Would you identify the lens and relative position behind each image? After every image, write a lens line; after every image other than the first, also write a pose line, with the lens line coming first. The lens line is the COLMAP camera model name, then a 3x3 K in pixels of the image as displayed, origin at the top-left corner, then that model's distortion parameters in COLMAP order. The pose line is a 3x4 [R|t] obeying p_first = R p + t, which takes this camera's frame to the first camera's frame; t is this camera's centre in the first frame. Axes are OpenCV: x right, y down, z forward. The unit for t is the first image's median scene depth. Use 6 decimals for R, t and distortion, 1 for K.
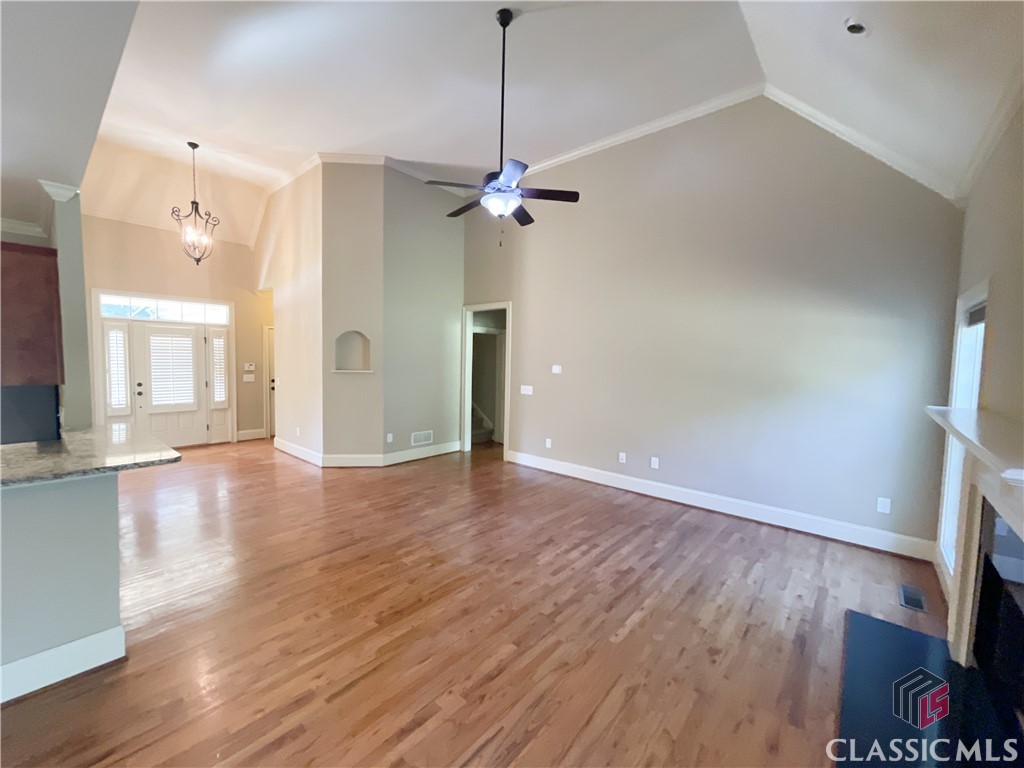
lens RADIAL K [[413.7, 0, 512.7], [0, 413.7, 384.0], [0, 0, 1]] dist [-0.003405, 0.001545]
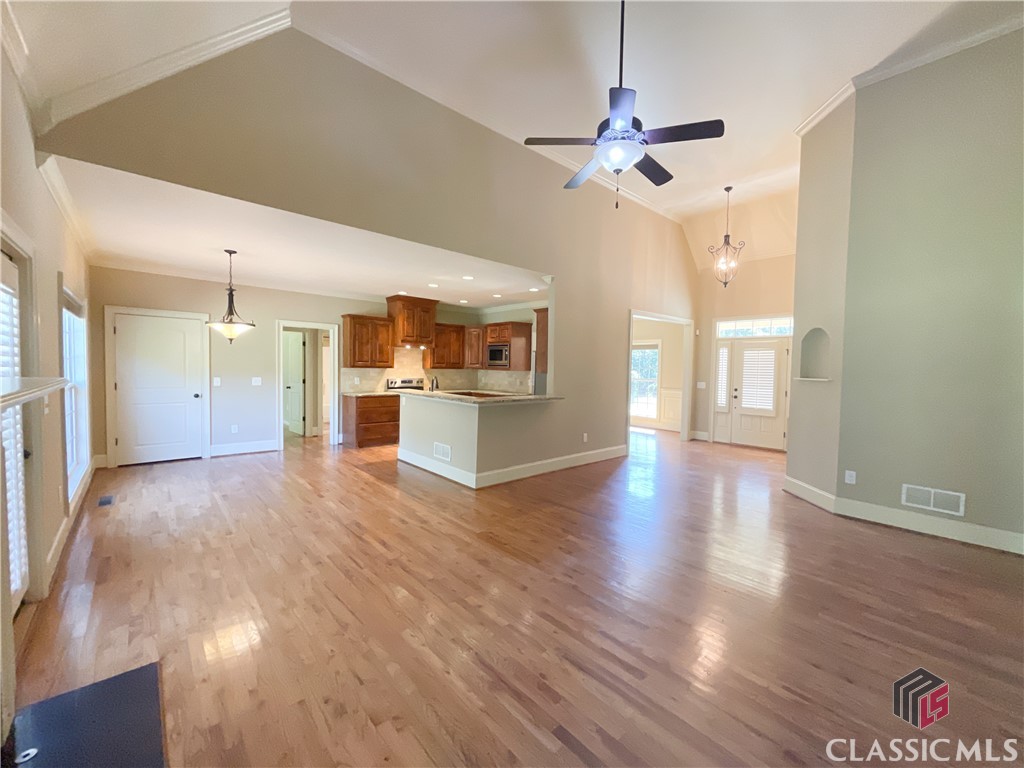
lens RADIAL K [[413.7, 0, 513.0], [0, 413.7, 380.9], [0, 0, 1]] dist [-0.003405, 0.001545]
pose [[-0.120683, 0.013544, -0.992599, 0.785370], [-0.085132, 0.996082, 0.023942, 0.003770], [0.989034, 0.087392, -0.119057, 0.894237]]
